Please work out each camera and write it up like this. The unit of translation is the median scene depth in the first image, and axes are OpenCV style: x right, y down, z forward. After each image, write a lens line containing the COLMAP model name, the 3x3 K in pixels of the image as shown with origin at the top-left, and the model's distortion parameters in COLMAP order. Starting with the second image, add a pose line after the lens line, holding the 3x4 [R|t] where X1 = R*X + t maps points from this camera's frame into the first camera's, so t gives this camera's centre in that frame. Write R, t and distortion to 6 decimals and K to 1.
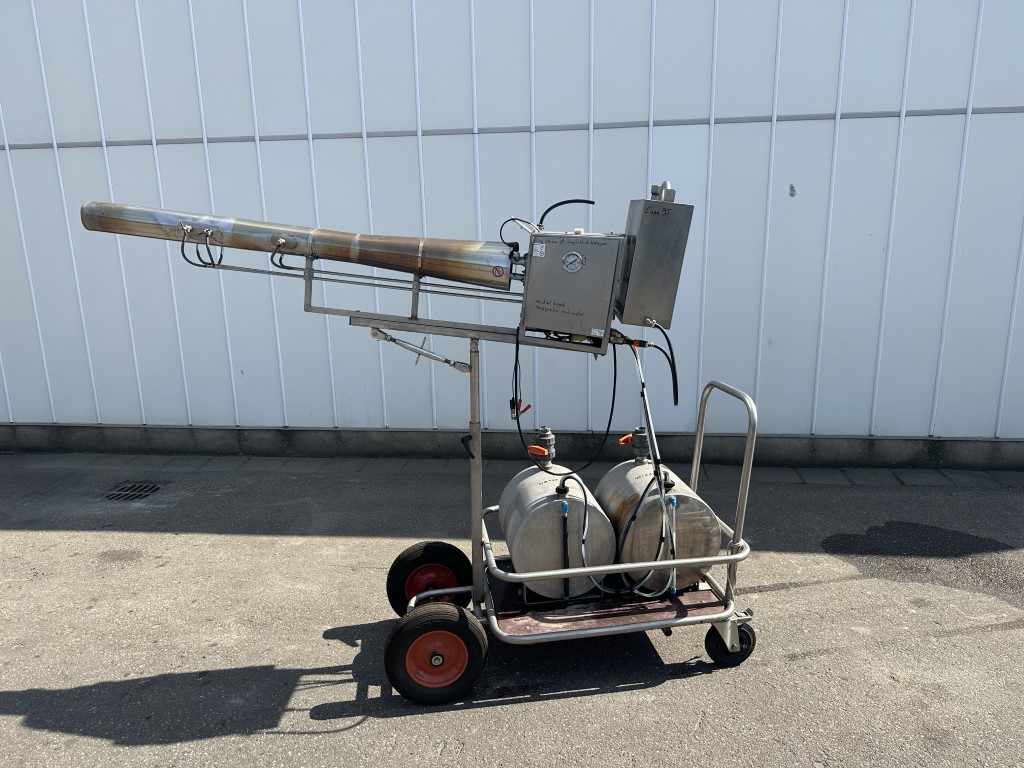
lens RADIAL K [[716.1, 0, 506.0], [0, 716.1, 399.2], [0, 0, 1]] dist [0.071579, -0.070729]
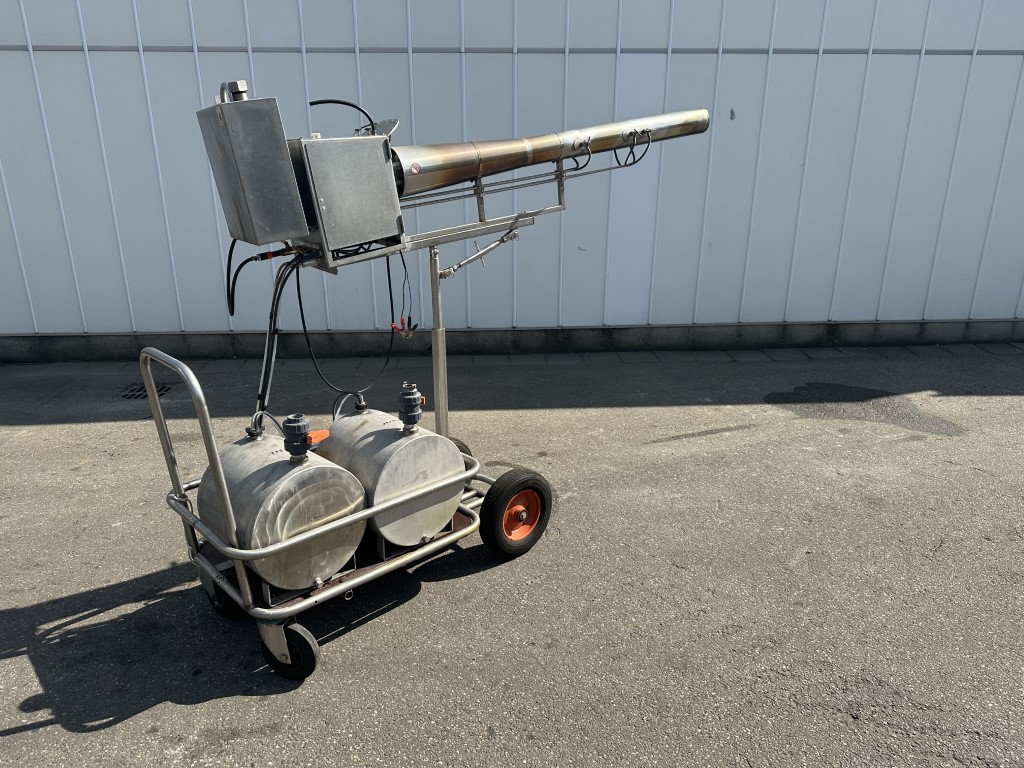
lens RADIAL K [[710.7, 0, 497.3], [0, 710.7, 399.4], [0, 0, 1]] dist [0.069878, -0.064311]
pose [[0.984743, -0.040255, 0.169297, -0.234913], [0.024491, 0.995252, 0.094195, 0.065867], [-0.172285, -0.088612, 0.981053, -0.156574]]
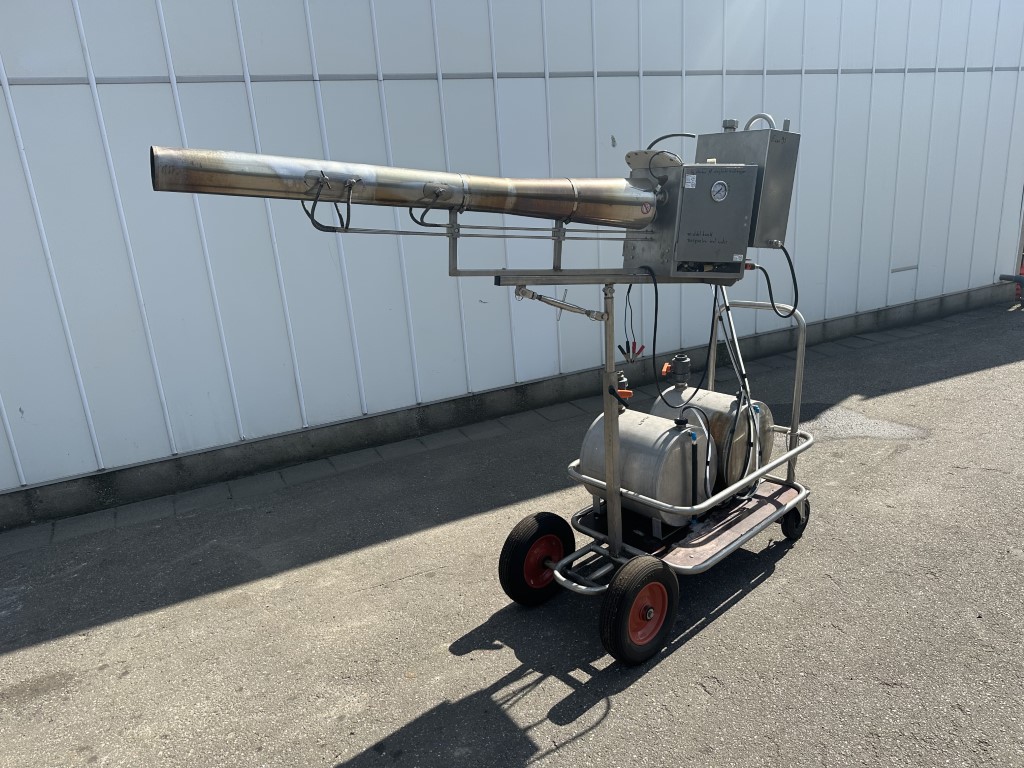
lens RADIAL K [[716.1, 0, 506.0], [0, 716.1, 399.2], [0, 0, 1]] dist [0.071579, -0.070729]
pose [[0.832052, -0.202438, 0.516438, -0.456563], [0.186368, 0.978928, 0.083465, -0.026190], [-0.522452, 0.026800, 0.852247, 0.170399]]
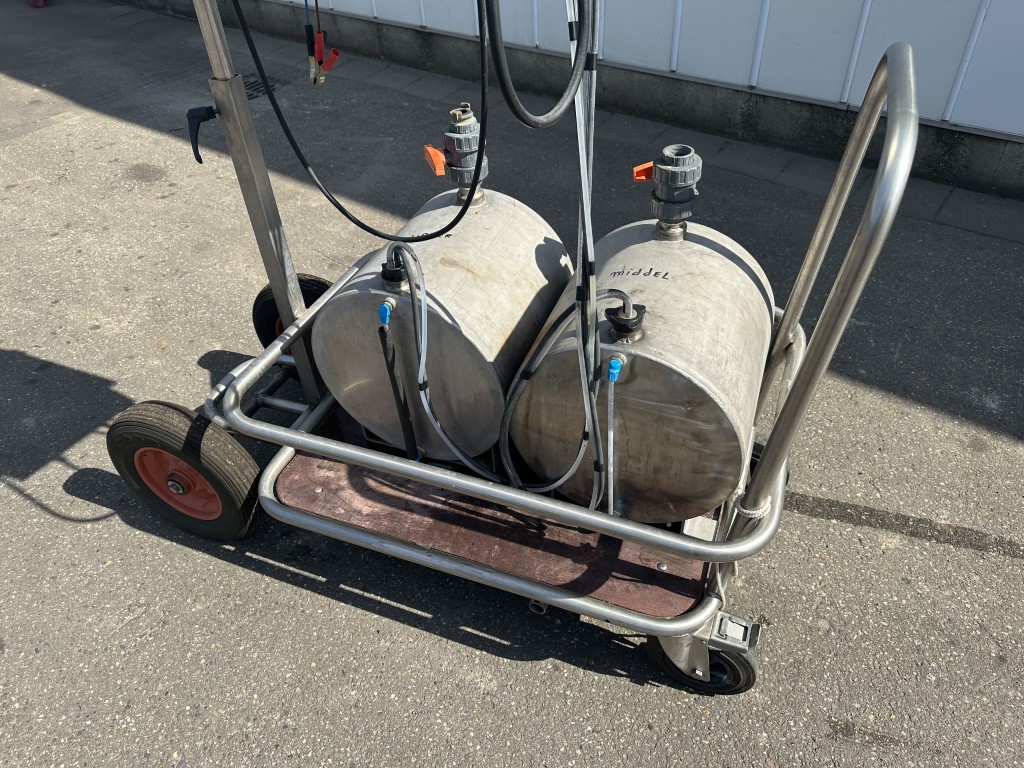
lens RADIAL K [[726.9, 0, 506.4], [0, 726.9, 369.5], [0, 0, 1]] dist [0.054820, -0.079190]
pose [[0.863560, 0.309694, -0.397937, 0.235575], [-0.092131, 0.872792, 0.479317, -0.031214], [0.495758, -0.377257, 0.782241, 0.448720]]
